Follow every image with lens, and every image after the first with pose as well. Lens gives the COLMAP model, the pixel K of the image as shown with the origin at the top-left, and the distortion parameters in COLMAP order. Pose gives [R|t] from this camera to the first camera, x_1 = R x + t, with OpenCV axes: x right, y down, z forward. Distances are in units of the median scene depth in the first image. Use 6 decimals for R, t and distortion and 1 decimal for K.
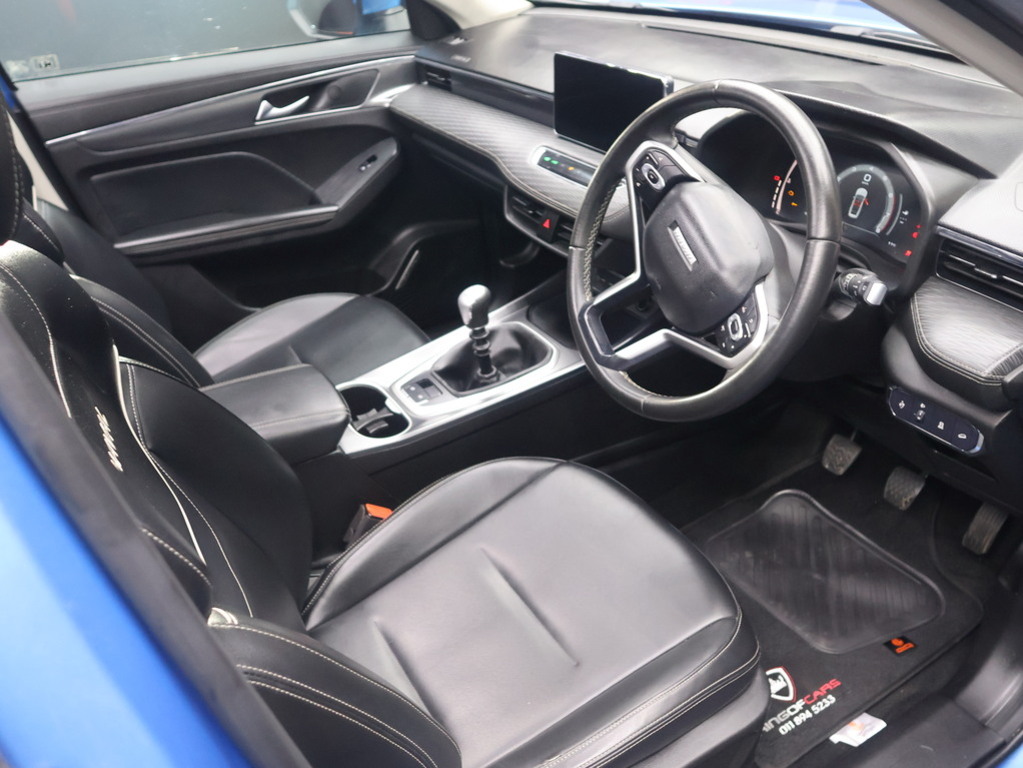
lens RADIAL K [[869.8, 0, 511.5], [0, 869.8, 384.0], [0, 0, 1]] dist [0.007891, 0.000348]
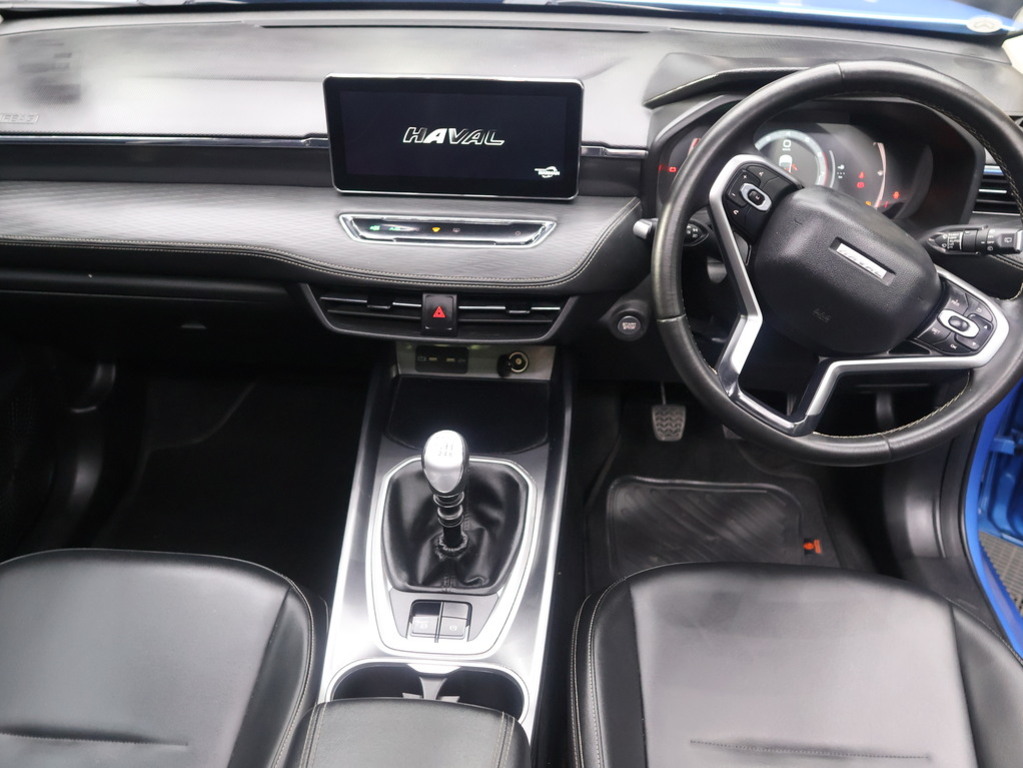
lens RADIAL K [[869.8, 0, 511.5], [0, 869.8, 384.0], [0, 0, 1]] dist [0.007891, 0.000348]
pose [[0.553291, -0.414144, 0.722741, -0.575851], [0.394510, 0.894451, 0.210521, -0.322895], [-0.733642, 0.168649, 0.658276, 0.631041]]
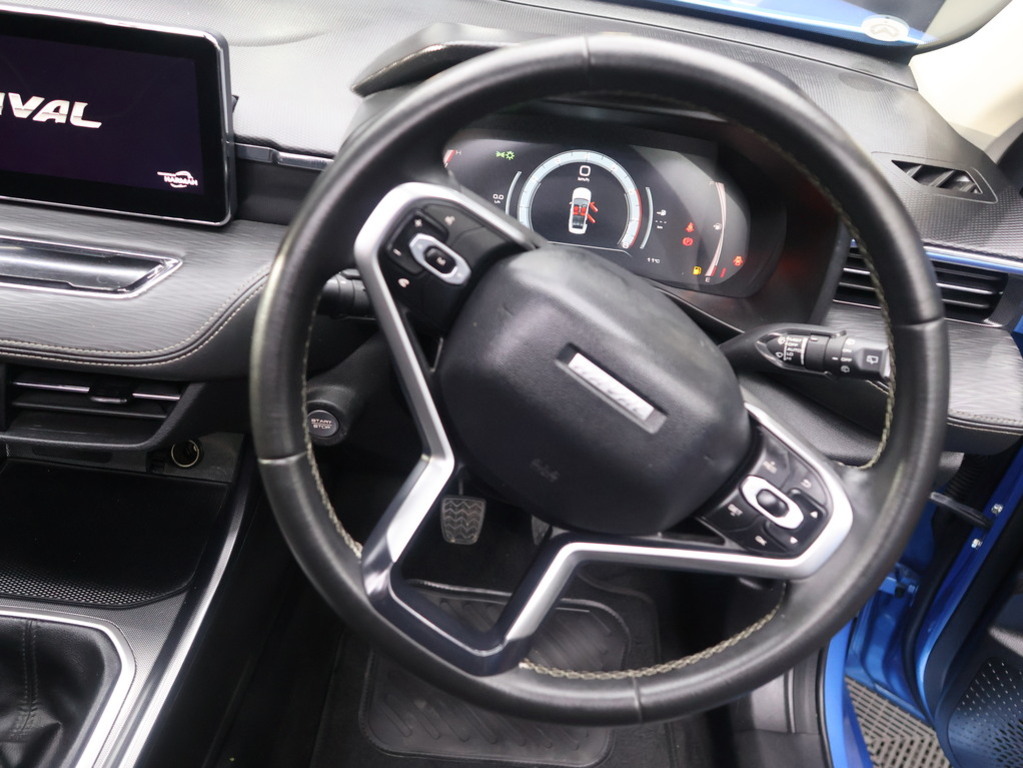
lens RADIAL K [[863.1, 0, 511.5], [0, 863.1, 384.0], [0, 0, 1]] dist [0.032406, -0.065175]
pose [[0.538740, -0.369906, 0.756921, -0.173390], [0.307746, 0.922771, 0.231917, -0.256672], [-0.784252, 0.107996, 0.610970, 0.663013]]
